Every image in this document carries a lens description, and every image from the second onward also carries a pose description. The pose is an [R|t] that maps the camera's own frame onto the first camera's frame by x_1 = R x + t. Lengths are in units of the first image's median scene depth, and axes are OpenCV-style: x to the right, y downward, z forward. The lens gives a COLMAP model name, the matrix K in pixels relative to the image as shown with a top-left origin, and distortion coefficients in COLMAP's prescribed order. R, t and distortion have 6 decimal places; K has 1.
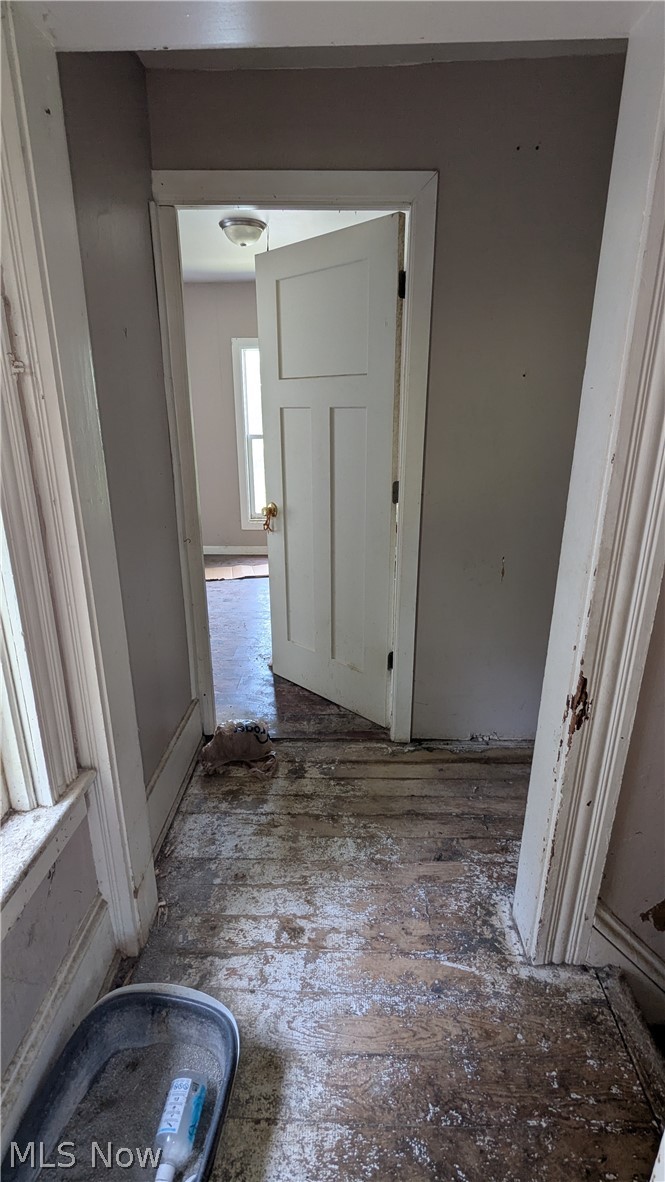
lens RADIAL K [[558.0, 0, 330.5], [0, 558.0, 589.8], [0, 0, 1]] dist [-0.001209, 0.002008]
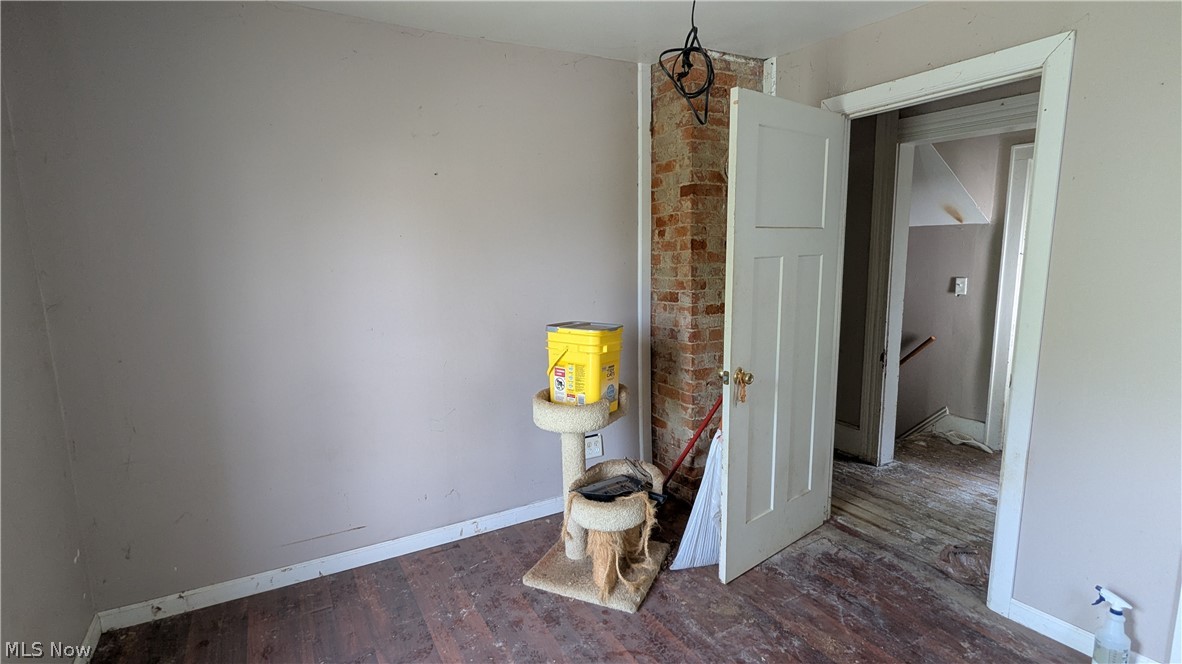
lens RADIAL K [[558.0, 0, 594.5], [0, 558.0, 333.7], [0, 0, 1]] dist [-0.001209, 0.002008]
pose [[-0.527873, -0.122005, 0.840515, -0.715316], [0.284199, 0.907207, 0.310172, -0.746523], [-0.800364, 0.402605, -0.444216, 2.174775]]
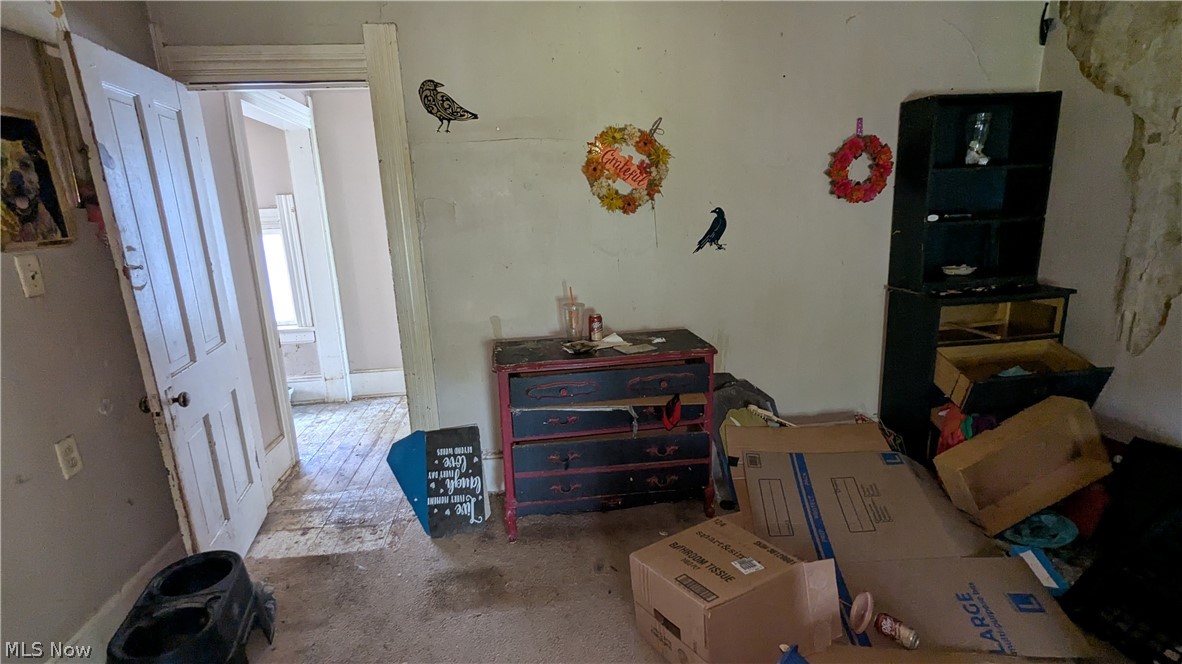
lens RADIAL K [[558.0, 0, 592.3], [0, 558.0, 334.8], [0, 0, 1]] dist [-0.001209, 0.002008]
pose [[0.155169, 0.216374, -0.963901, 1.910962], [-0.276735, 0.946174, 0.167846, -0.401884], [0.948336, 0.240700, 0.206695, 1.206212]]
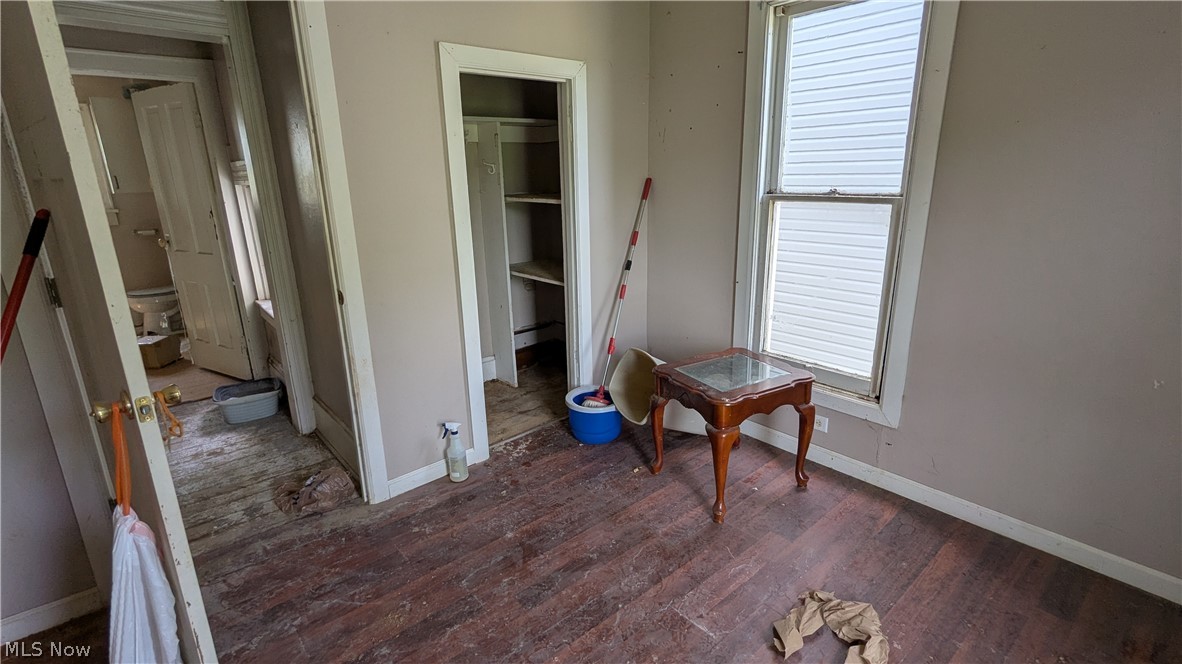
lens RADIAL K [[558.0, 0, 591.9], [0, 558.0, 330.5], [0, 0, 1]] dist [-0.001209, 0.002008]
pose [[-0.741708, 0.201533, -0.639729, 0.083128], [-0.191489, 0.850467, 0.489936, -0.697436], [0.642807, 0.485891, -0.592207, 2.119914]]
